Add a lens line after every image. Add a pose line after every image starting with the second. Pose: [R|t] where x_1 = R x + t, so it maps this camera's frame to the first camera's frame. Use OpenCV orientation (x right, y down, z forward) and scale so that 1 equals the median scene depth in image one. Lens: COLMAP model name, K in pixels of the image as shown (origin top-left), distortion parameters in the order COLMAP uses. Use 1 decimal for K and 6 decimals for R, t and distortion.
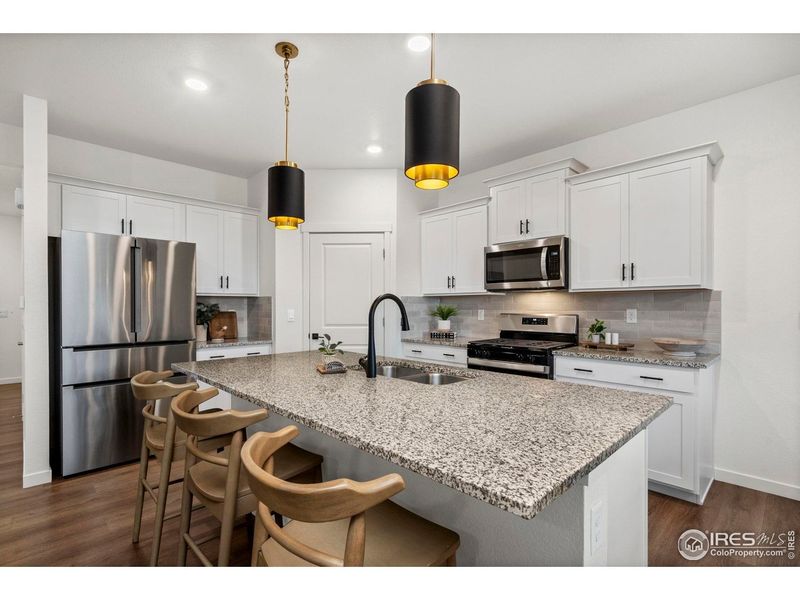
lens RADIAL K [[386.0, 0, 402.3], [0, 386.0, 303.3], [0, 0, 1]] dist [0.000428, 0.000150]
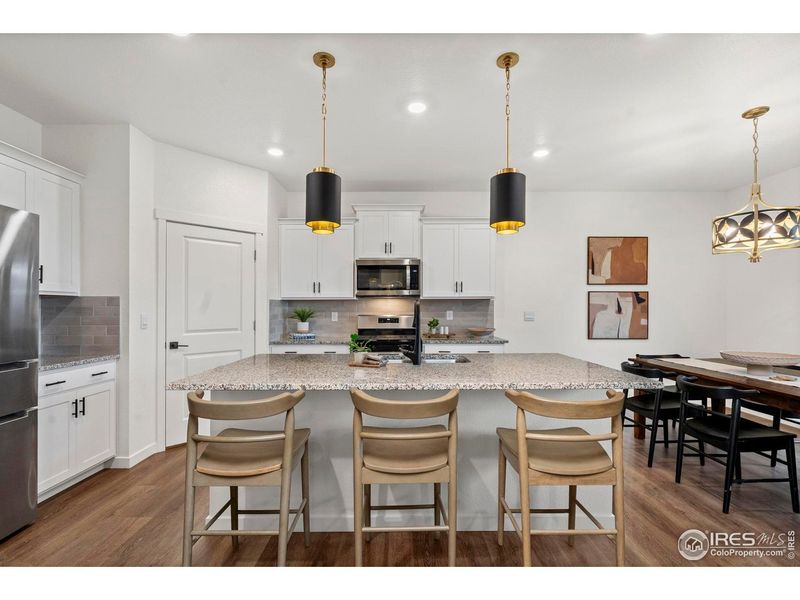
lens RADIAL K [[362.6, 0, 400.5], [0, 362.6, 302.9], [0, 0, 1]] dist [-0.000052, 0.000149]
pose [[0.699292, 0.010740, 0.714756, -0.518204], [-0.003608, 0.999927, -0.011494, 0.000806], [-0.714827, 0.005459, 0.699280, 0.115488]]
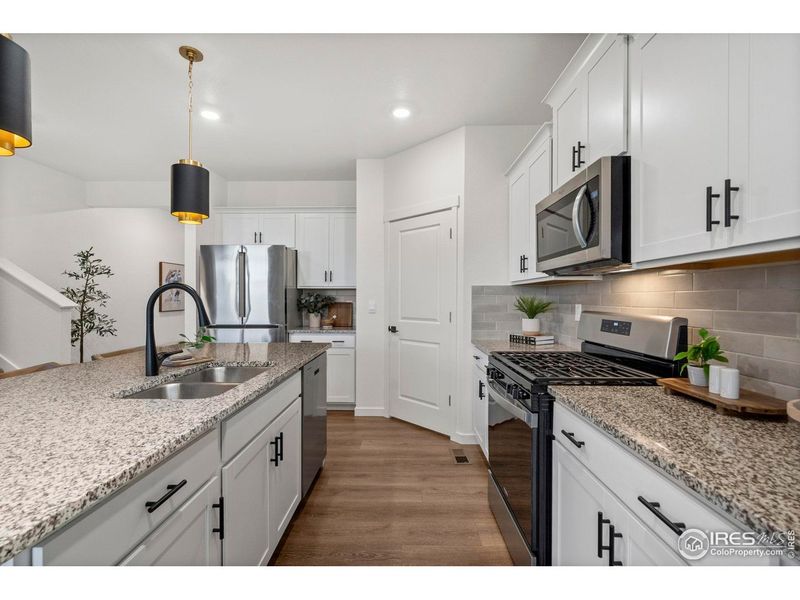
lens RADIAL K [[370.5, 0, 396.9], [0, 370.5, 299.6], [0, 0, 1]] dist [-0.002619, 0.000148]
pose [[0.695066, 0.006981, -0.718912, 0.512888], [0.000975, 0.999943, 0.010653, 0.002132], [0.718946, -0.008106, 0.695019, 0.433531]]
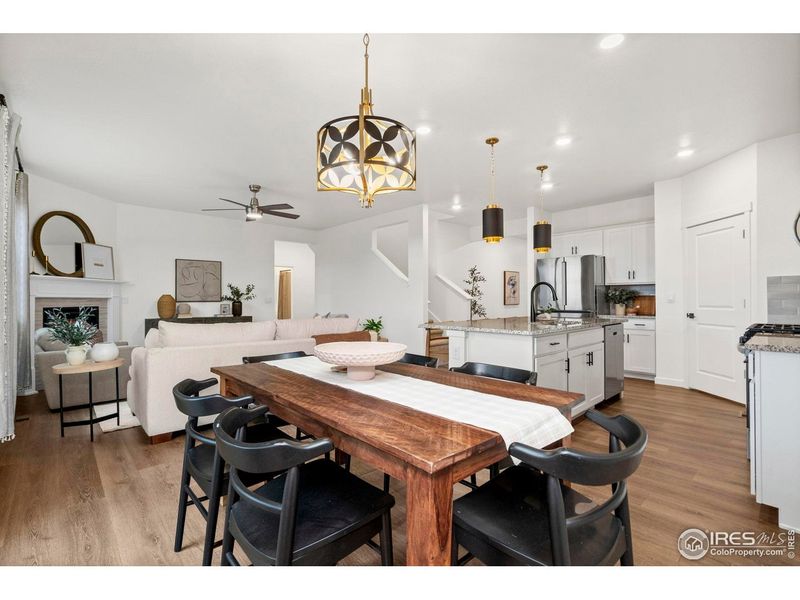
lens RADIAL K [[370.5, 0, 396.9], [0, 370.5, 299.6], [0, 0, 1]] dist [-0.002619, 0.000148]
pose [[-0.021892, 0.000251, -0.999760, 1.064020], [0.011536, 0.999933, -0.000001, 0.031218], [0.999694, -0.011533, -0.021893, 0.160811]]
